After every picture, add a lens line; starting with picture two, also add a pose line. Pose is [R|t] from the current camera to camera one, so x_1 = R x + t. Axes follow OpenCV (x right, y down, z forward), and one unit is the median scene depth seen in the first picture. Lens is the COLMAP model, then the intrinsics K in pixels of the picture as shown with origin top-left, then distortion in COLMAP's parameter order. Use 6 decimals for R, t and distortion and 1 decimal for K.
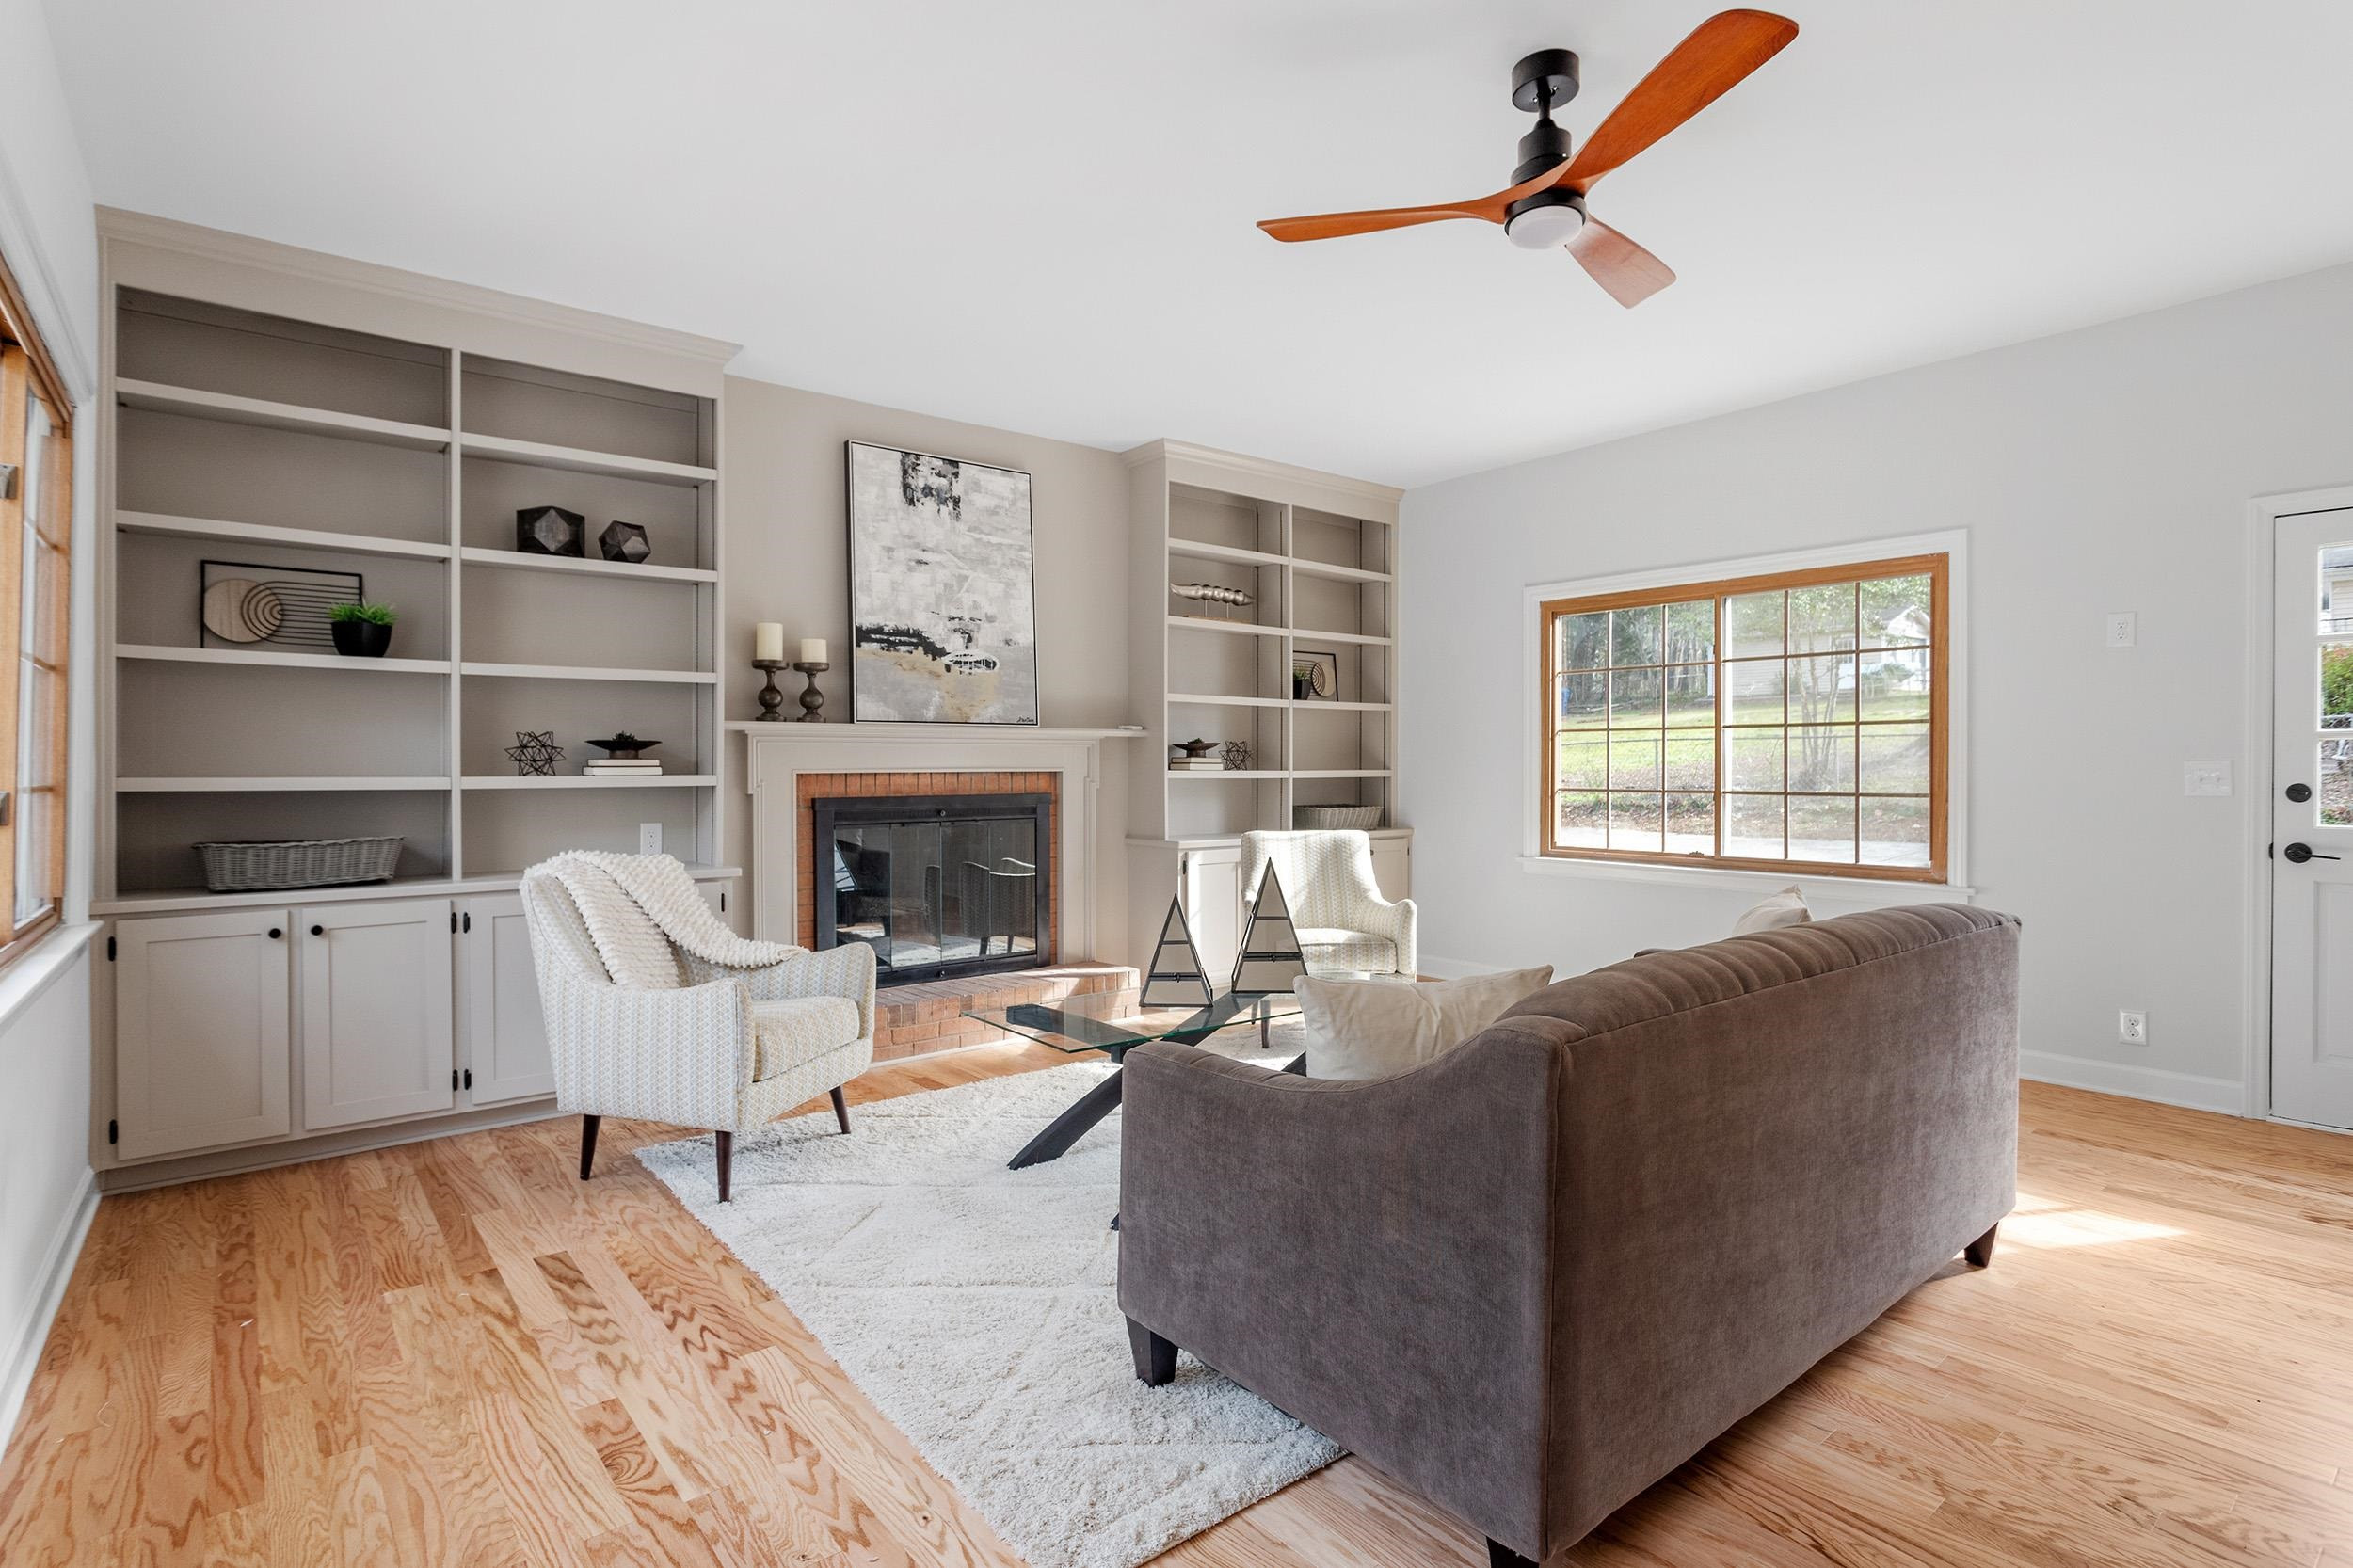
lens RADIAL K [[1139.8, 0, 1167.0], [0, 1139.8, 793.4], [0, 0, 1]] dist [-0.002959, -0.001250]
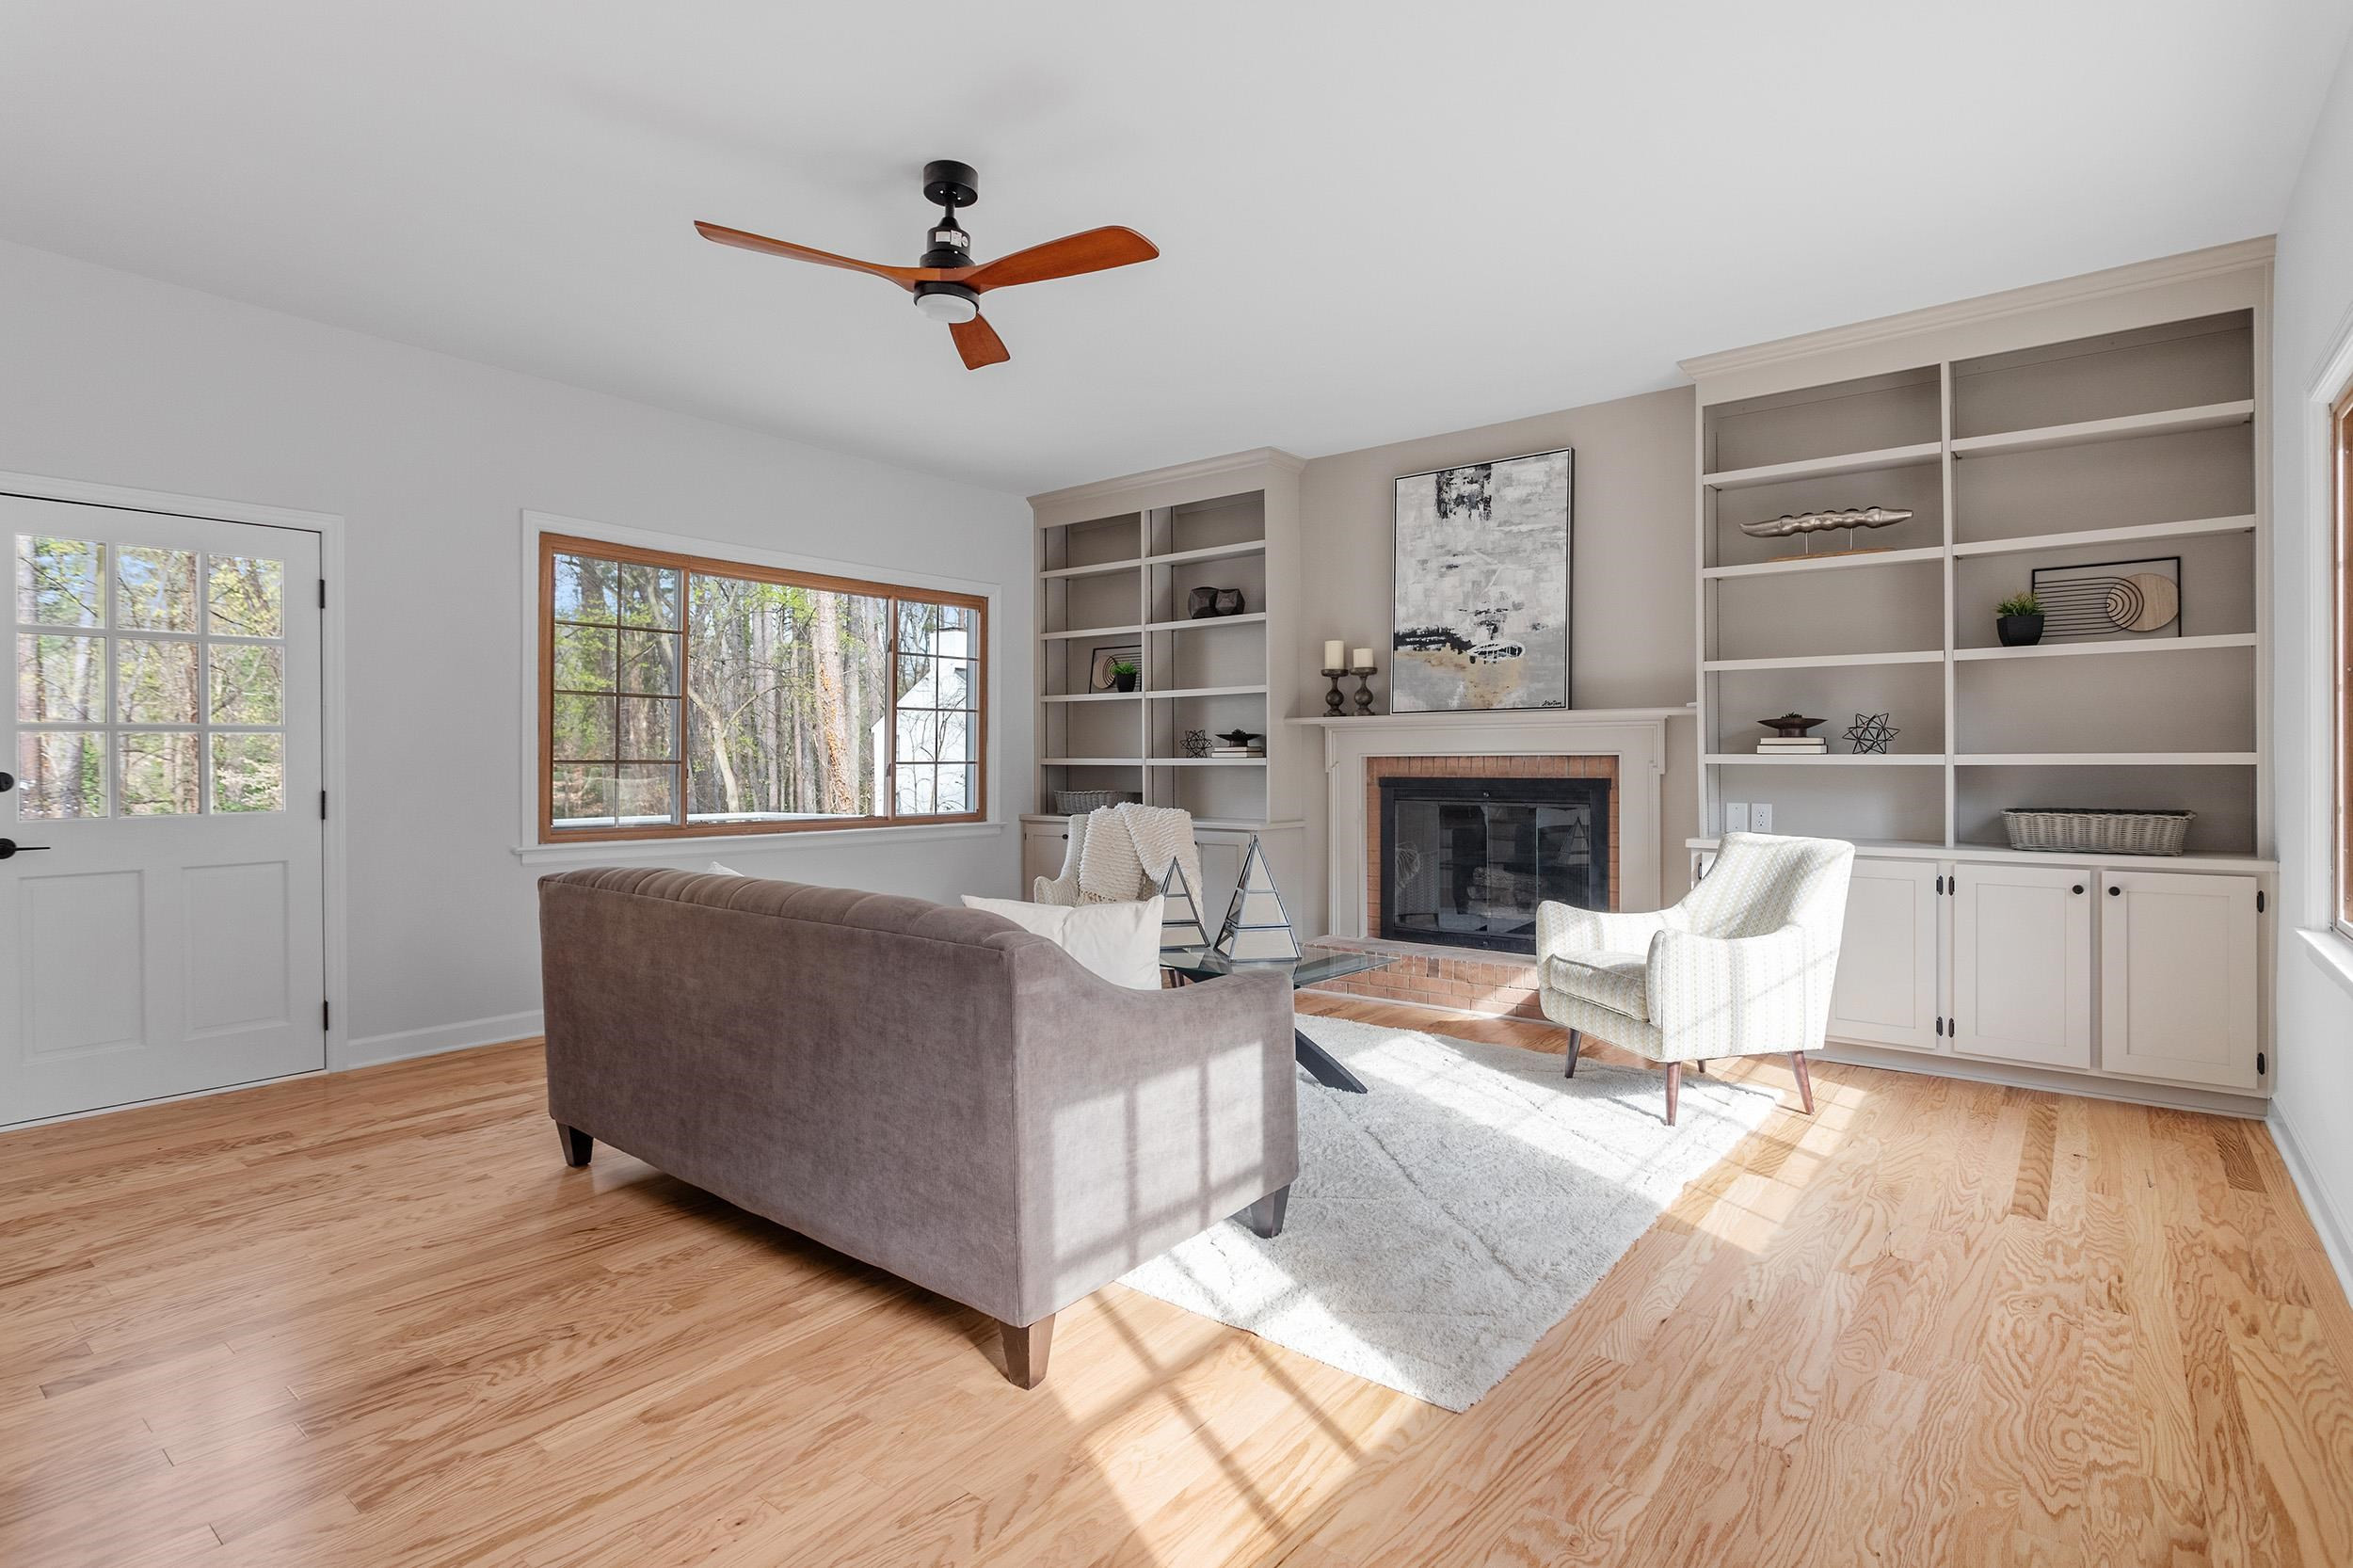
lens RADIAL K [[1045.0, 0, 1108.2], [0, 1045.0, 793.1], [0, 0, 1]] dist [-0.001913, 0.000040]
pose [[0.237741, 0.040061, -0.970502, 0.700529], [-0.015517, 0.999178, 0.037443, -0.015097], [0.971205, 0.006157, 0.238167, 0.431426]]
